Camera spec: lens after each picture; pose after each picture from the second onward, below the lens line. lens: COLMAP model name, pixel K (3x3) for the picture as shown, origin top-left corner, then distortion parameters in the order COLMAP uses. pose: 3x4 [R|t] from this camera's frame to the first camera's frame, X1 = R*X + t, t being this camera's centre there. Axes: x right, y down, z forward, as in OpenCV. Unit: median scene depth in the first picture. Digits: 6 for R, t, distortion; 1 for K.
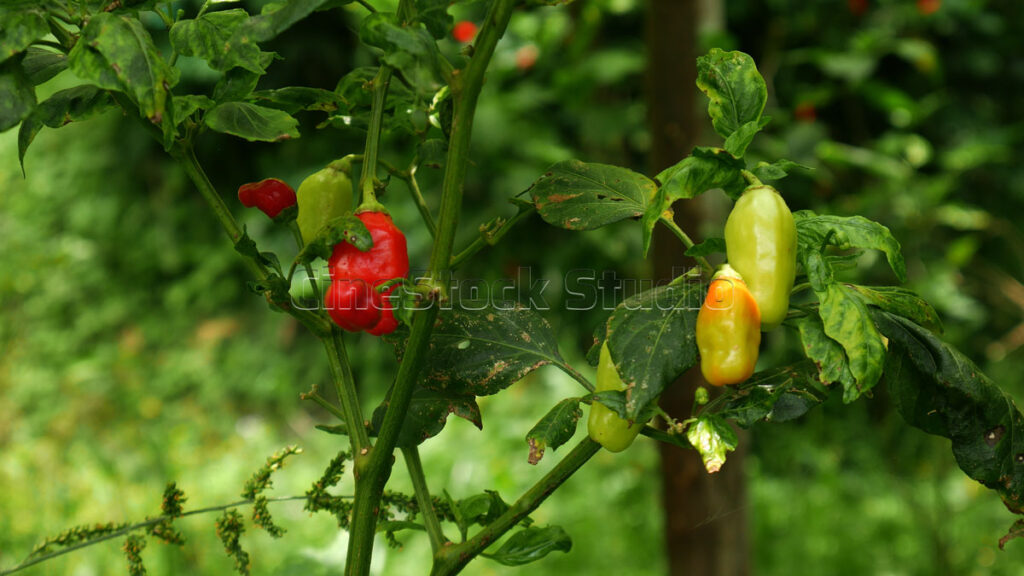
lens RADIAL K [[2819.5, 0, 513.3], [0, 2819.5, 293.1], [0, 0, 1]] dist [0.242173, 0.000000]
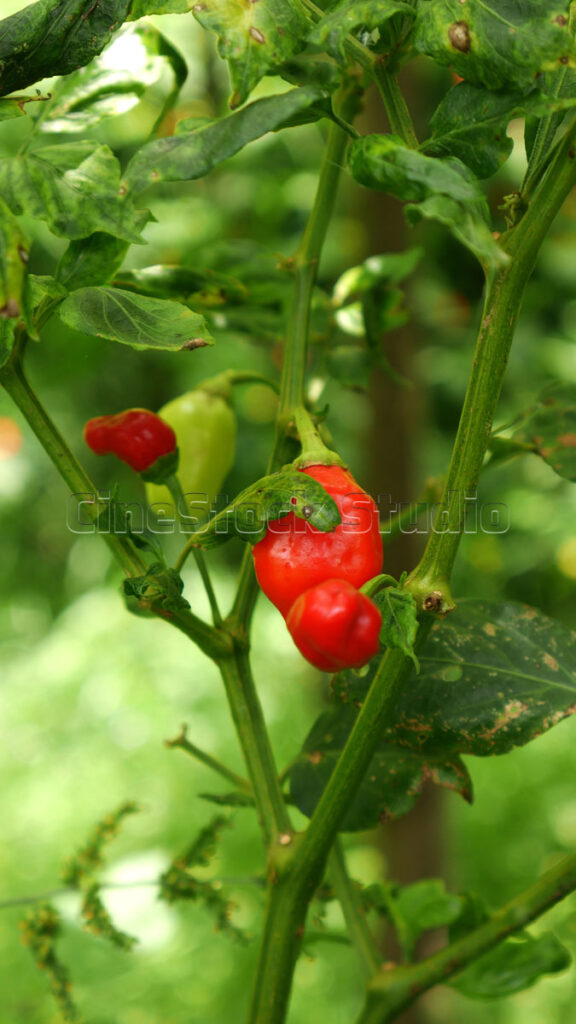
lens RADIAL K [[2819.5, 0, 286.8], [0, 2819.5, 505.1], [0, 0, 1]] dist [0.242173, 0.000000]
pose [[0.998505, 0.003620, 0.054544, -0.089269], [-0.003608, 0.999993, -0.000329, -0.019281], [-0.054545, 0.000131, 0.998511, 0.370992]]
